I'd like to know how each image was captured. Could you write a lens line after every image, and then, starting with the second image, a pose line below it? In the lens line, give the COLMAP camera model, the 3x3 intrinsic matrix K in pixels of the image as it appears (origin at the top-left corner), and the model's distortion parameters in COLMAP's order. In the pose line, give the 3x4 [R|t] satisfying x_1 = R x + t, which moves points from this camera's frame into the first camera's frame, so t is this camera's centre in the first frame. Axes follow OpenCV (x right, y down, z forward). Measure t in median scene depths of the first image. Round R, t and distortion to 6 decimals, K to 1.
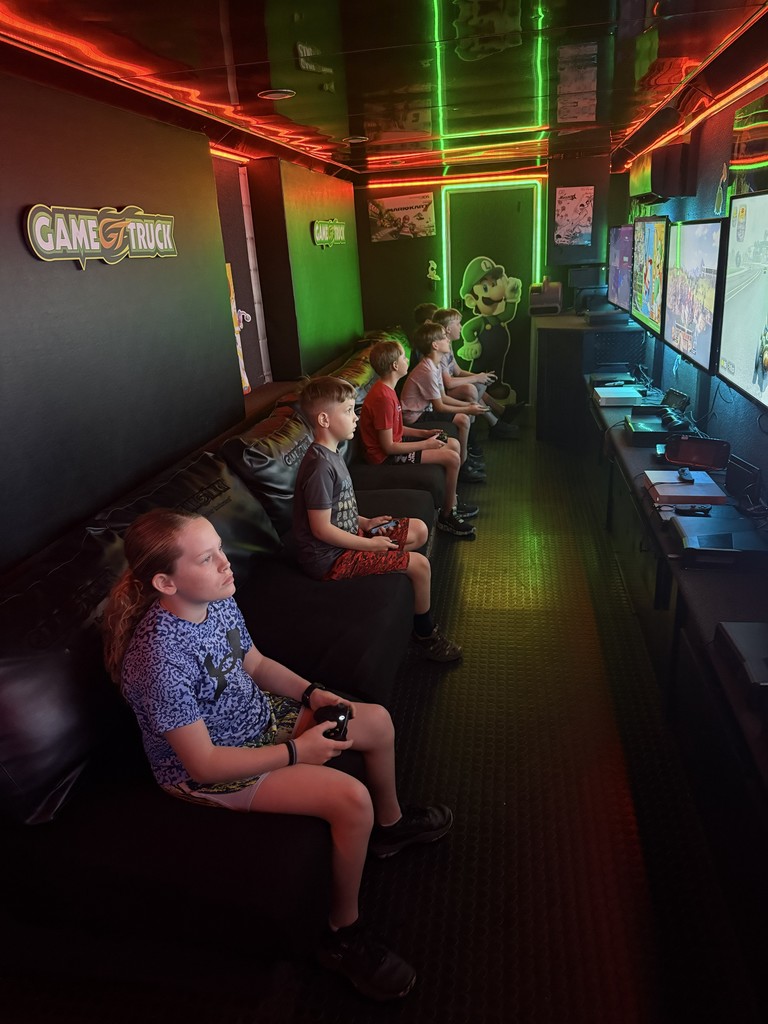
lens RADIAL K [[758.7, 0, 389.9], [0, 758.7, 514.9], [0, 0, 1]] dist [0.093936, -0.111787]
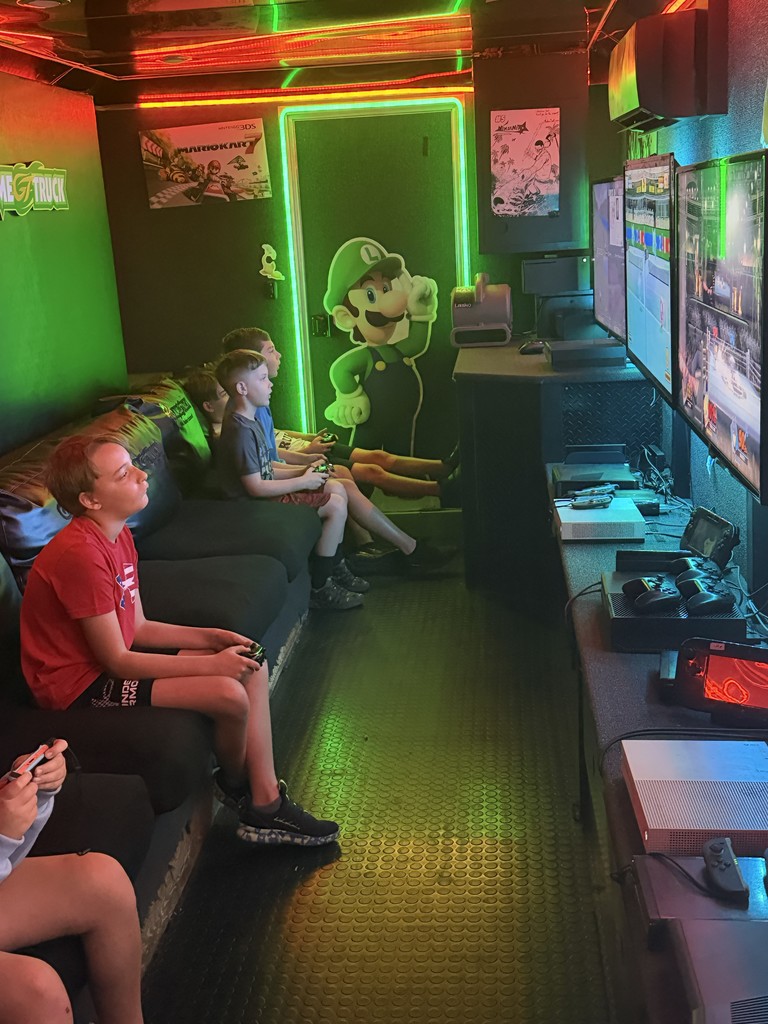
lens RADIAL K [[1250.0, 0, 384.0], [0, 1250.0, 512.0], [0, 0, 1]] dist [0.165496, -0.016999]
pose [[0.998146, -0.015298, 0.058914, 0.087328], [0.021656, 0.993824, -0.108839, -0.056849], [-0.056885, 0.109913, 0.992312, 0.166325]]
